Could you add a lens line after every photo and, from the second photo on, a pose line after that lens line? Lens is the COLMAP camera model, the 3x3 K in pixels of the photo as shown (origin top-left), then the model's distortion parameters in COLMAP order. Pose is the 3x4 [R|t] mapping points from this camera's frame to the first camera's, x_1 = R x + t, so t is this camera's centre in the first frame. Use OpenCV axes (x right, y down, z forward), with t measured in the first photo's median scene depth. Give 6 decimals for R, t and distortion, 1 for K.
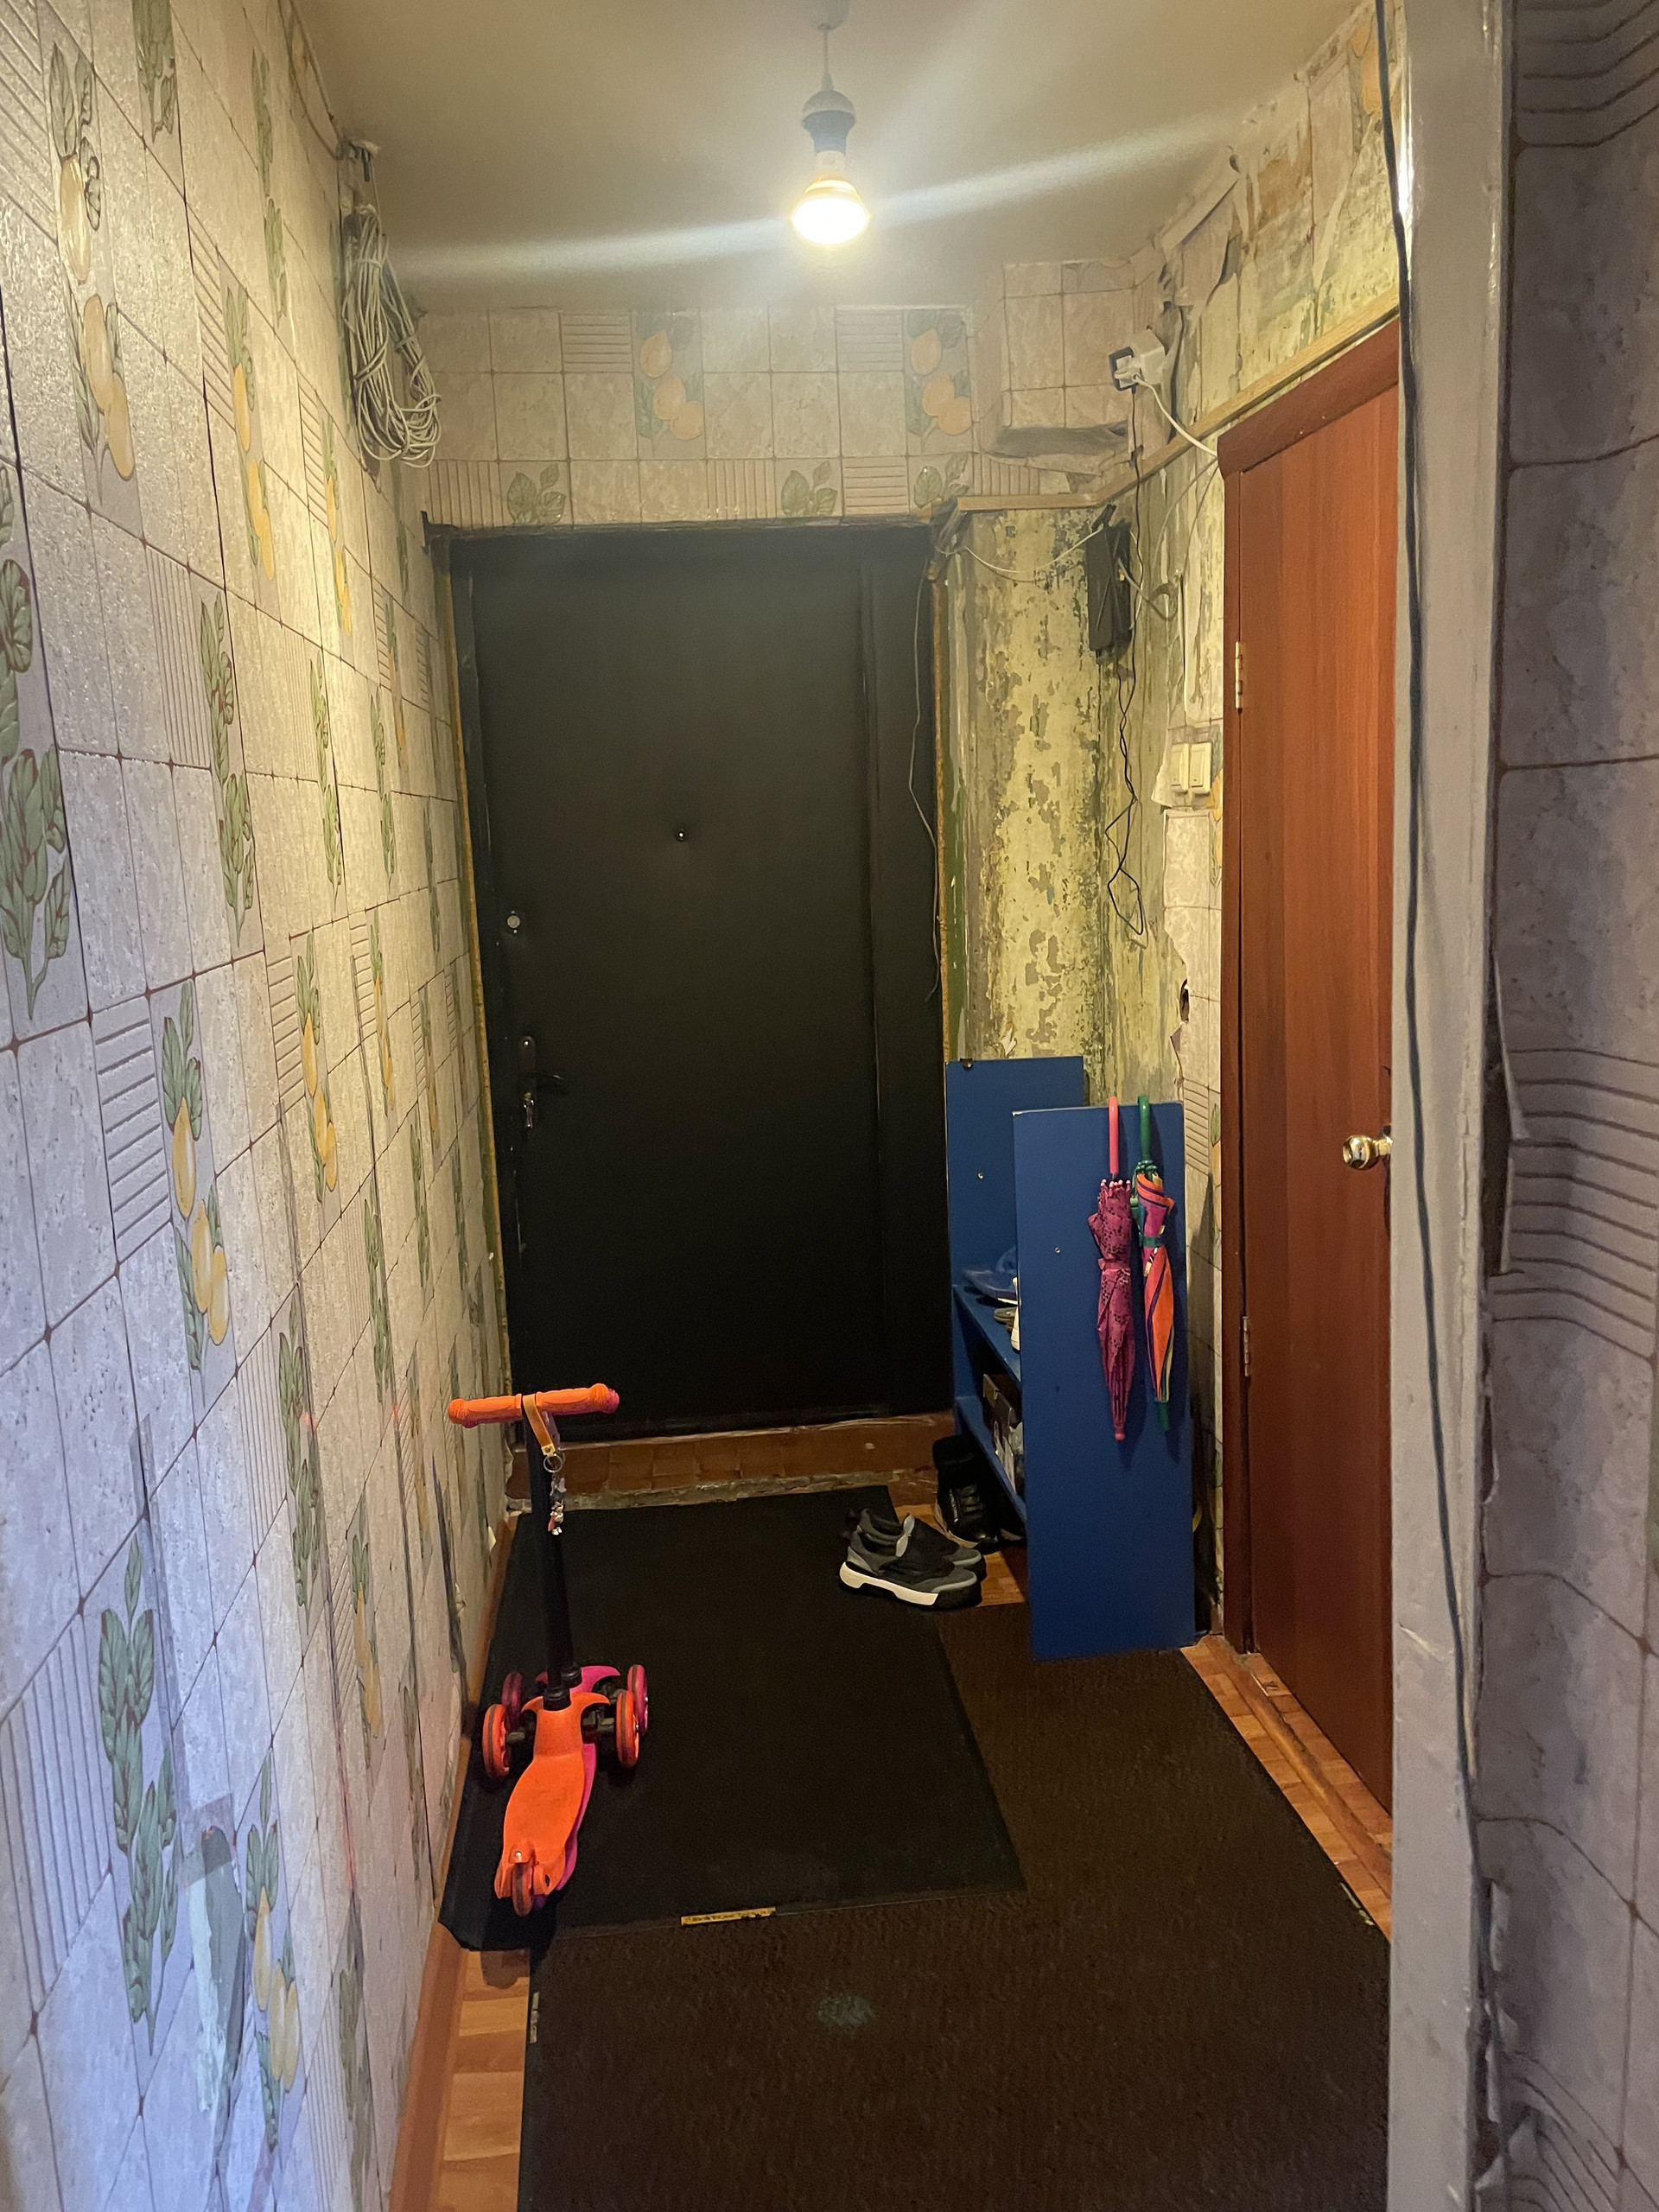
lens RADIAL K [[1643.0, 0, 829.7], [0, 1643.0, 1121.4], [0, 0, 1]] dist [0.100351, -0.129295]
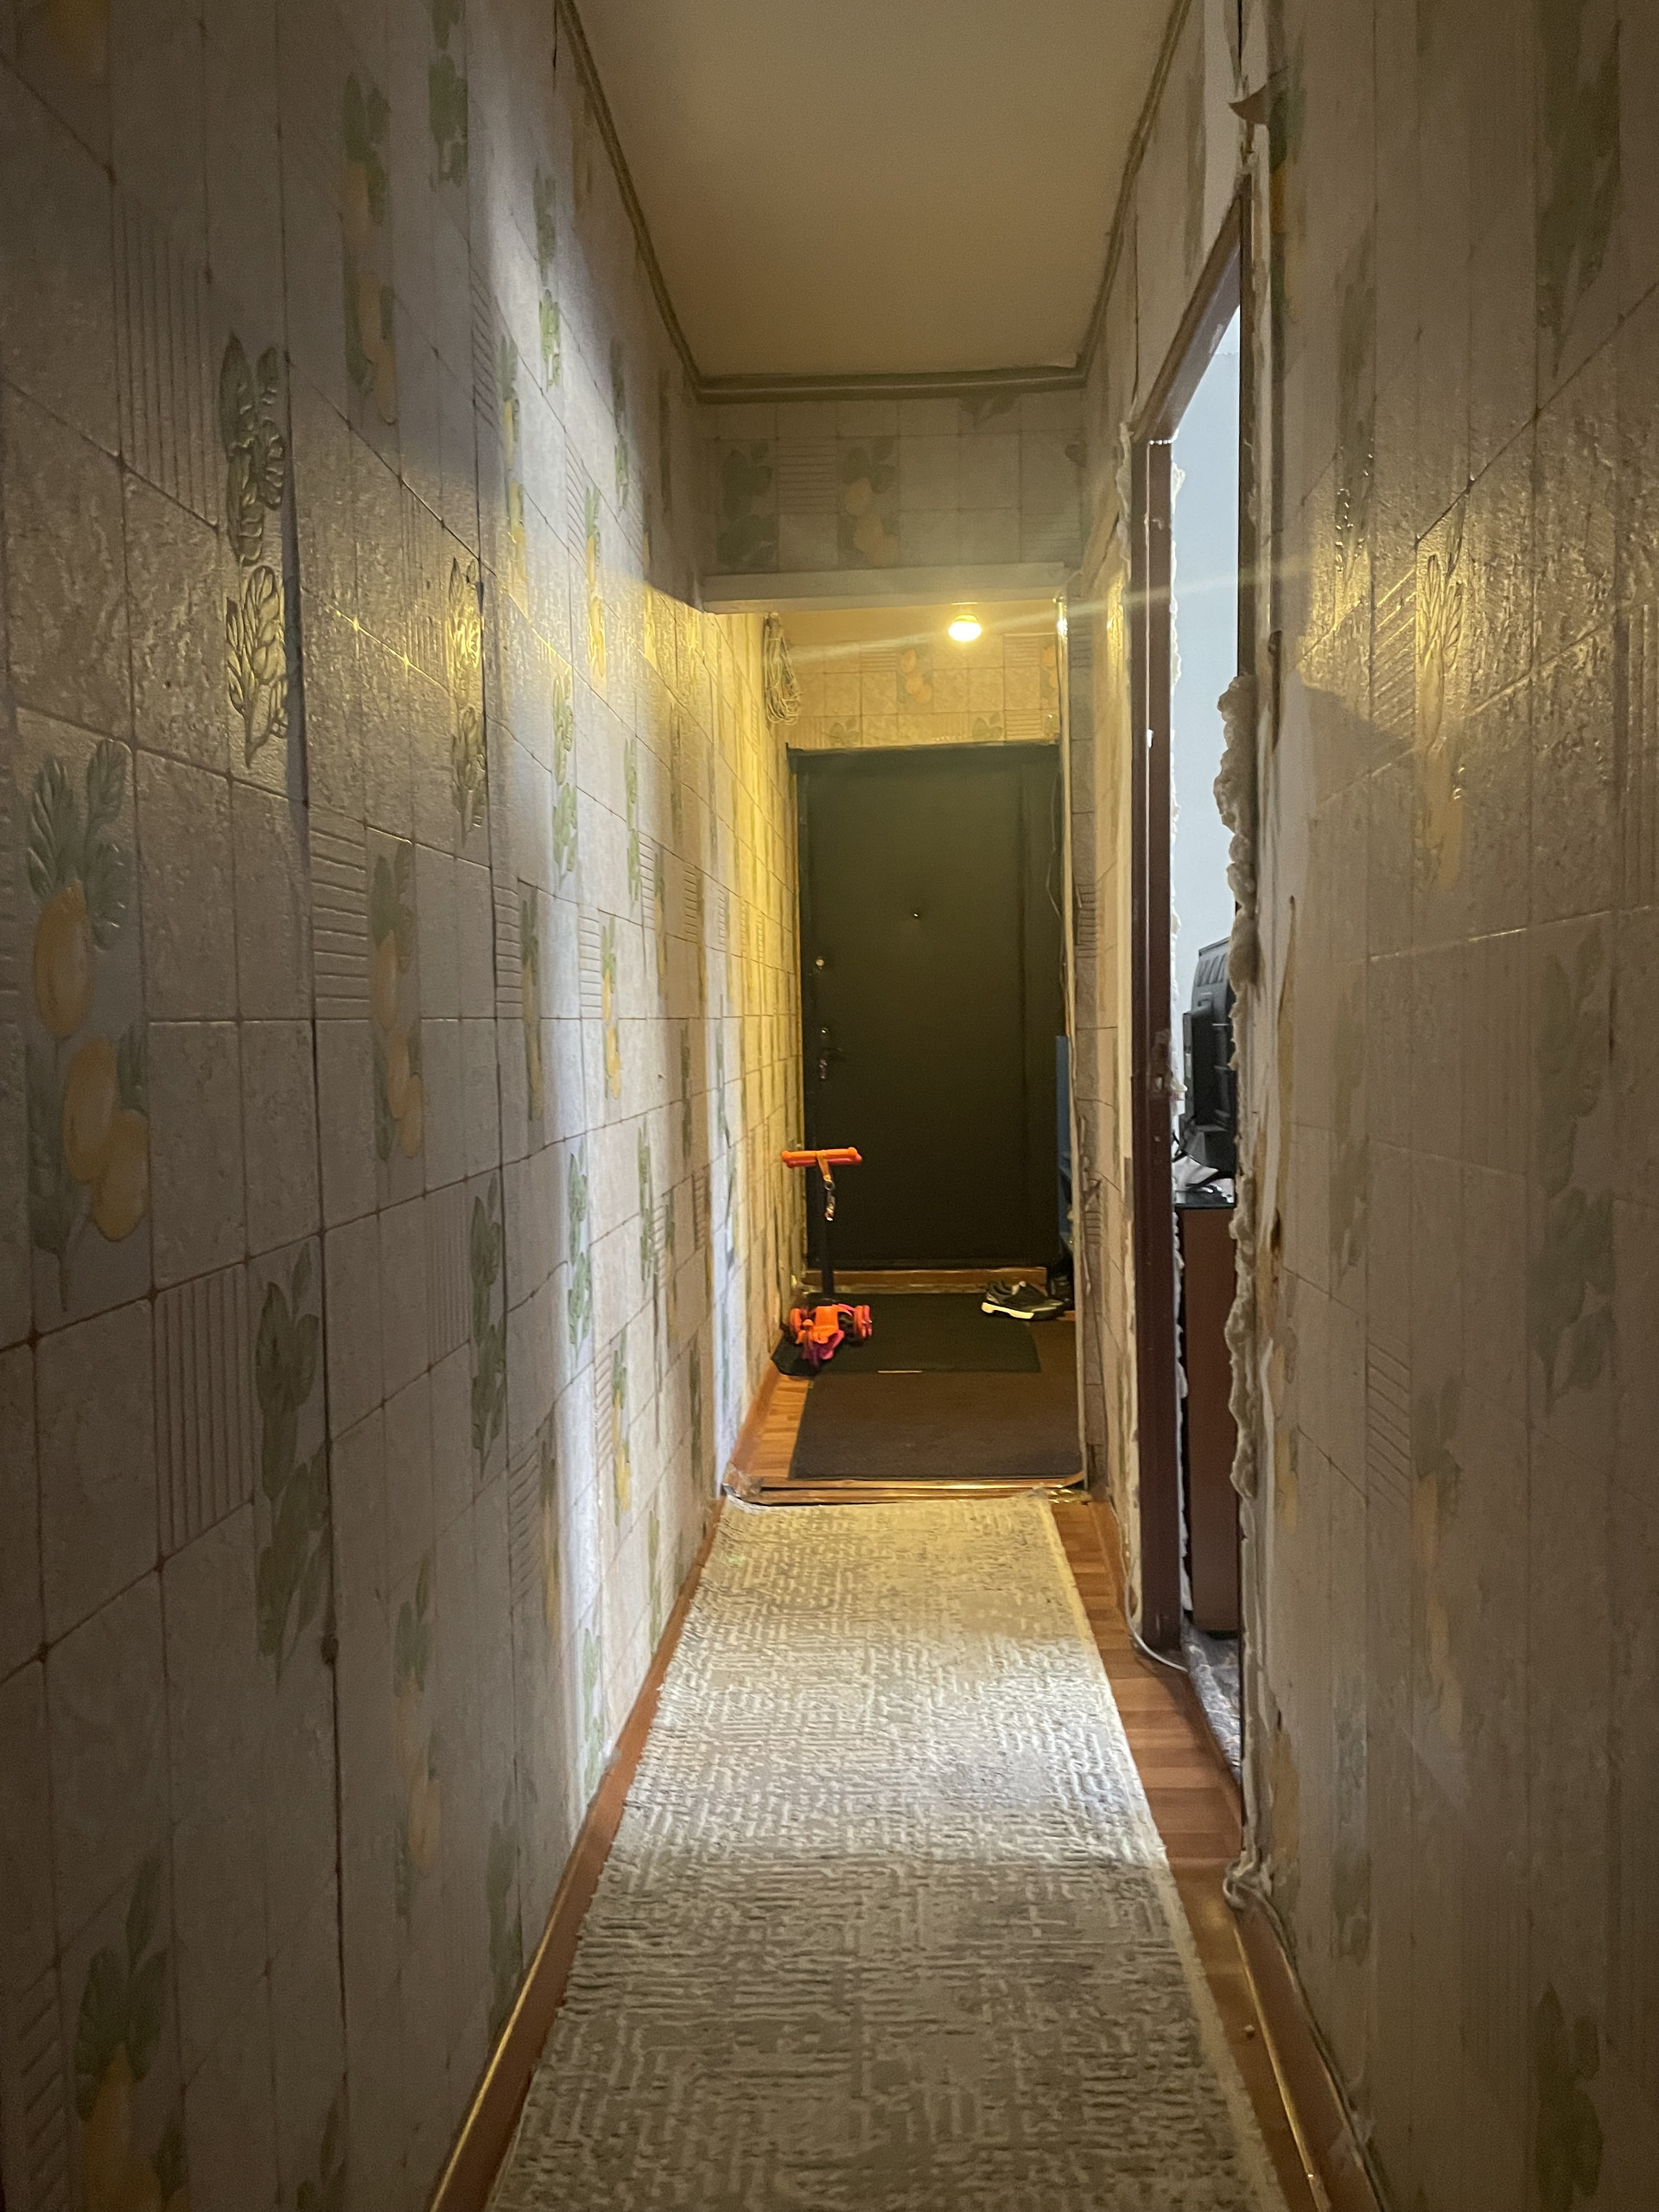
lens RADIAL K [[1649.9, 0, 849.2], [0, 1649.9, 1106.8], [0, 0, 1]] dist [0.093600, -0.115472]
pose [[0.986217, 0.025246, -0.163517, 0.165234], [-0.044803, 0.992116, -0.117041, 0.296754], [0.159273, 0.122754, 0.979573, -0.882746]]
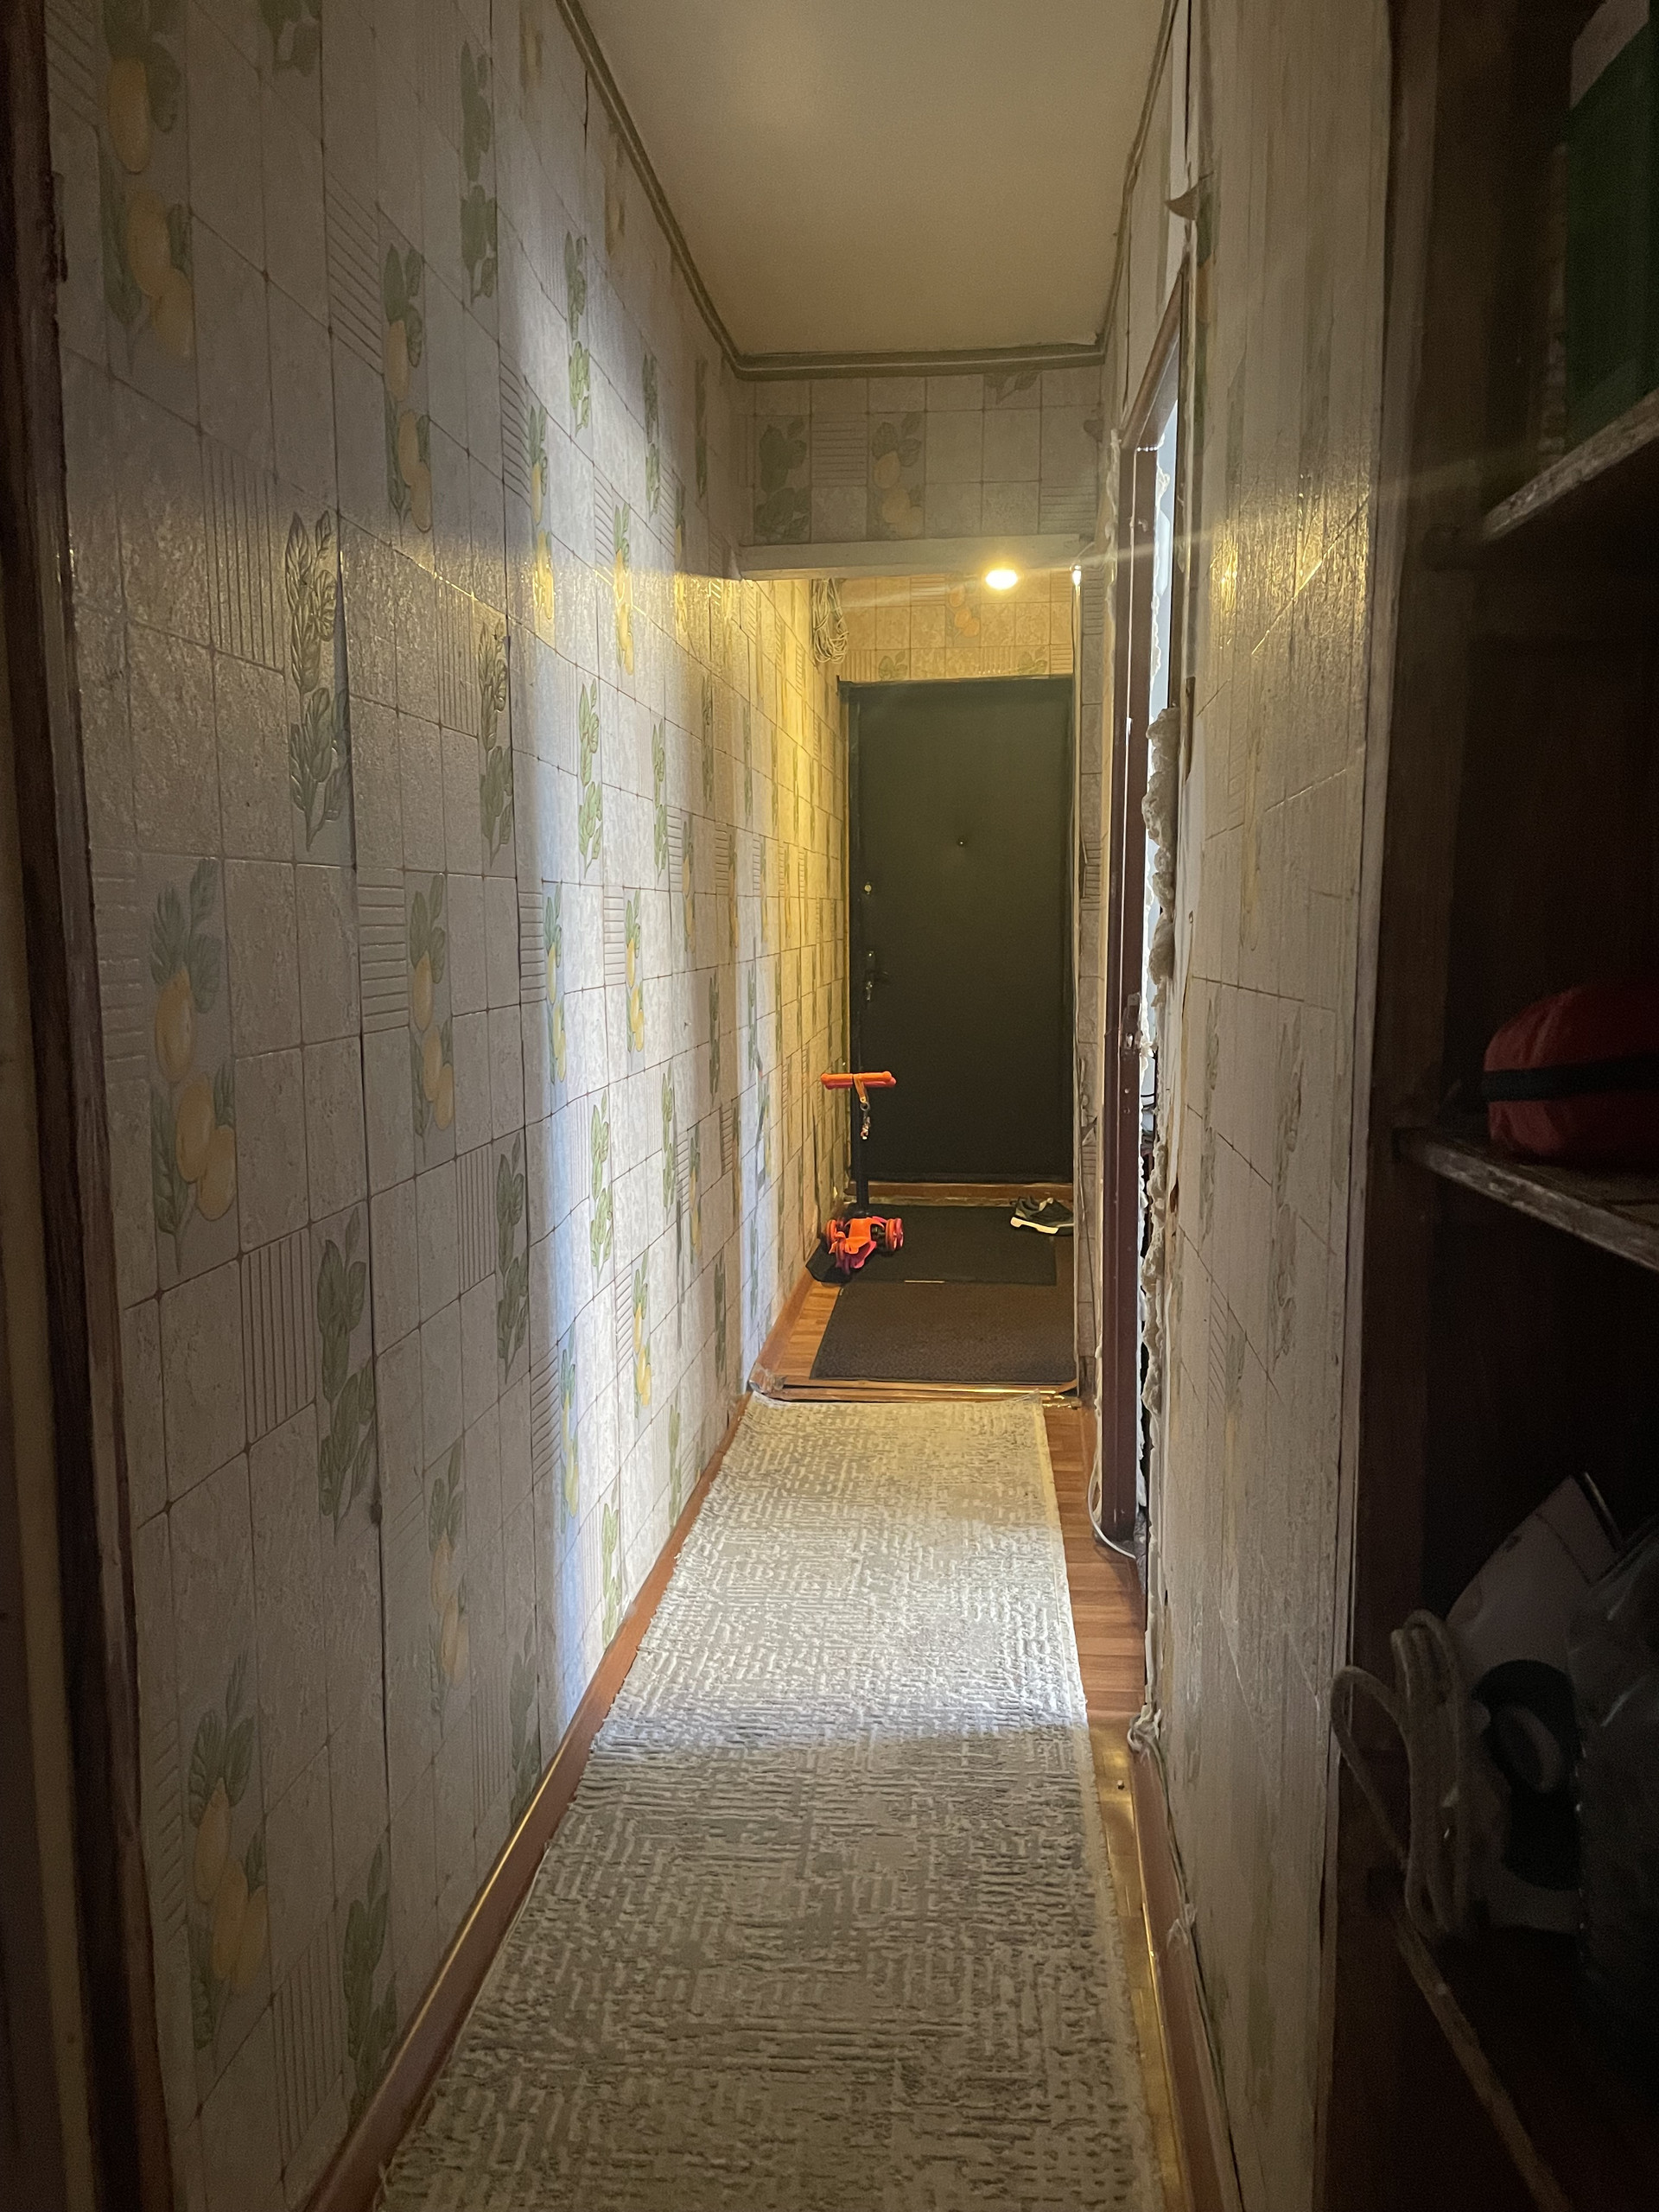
lens RADIAL K [[1643.0, 0, 829.7], [0, 1643.0, 1121.4], [0, 0, 1]] dist [0.100351, -0.129295]
pose [[0.974319, 0.057381, -0.217740, 0.227339], [-0.068080, 0.996797, -0.041951, 0.273288], [0.214635, 0.055697, 0.975105, -0.982160]]
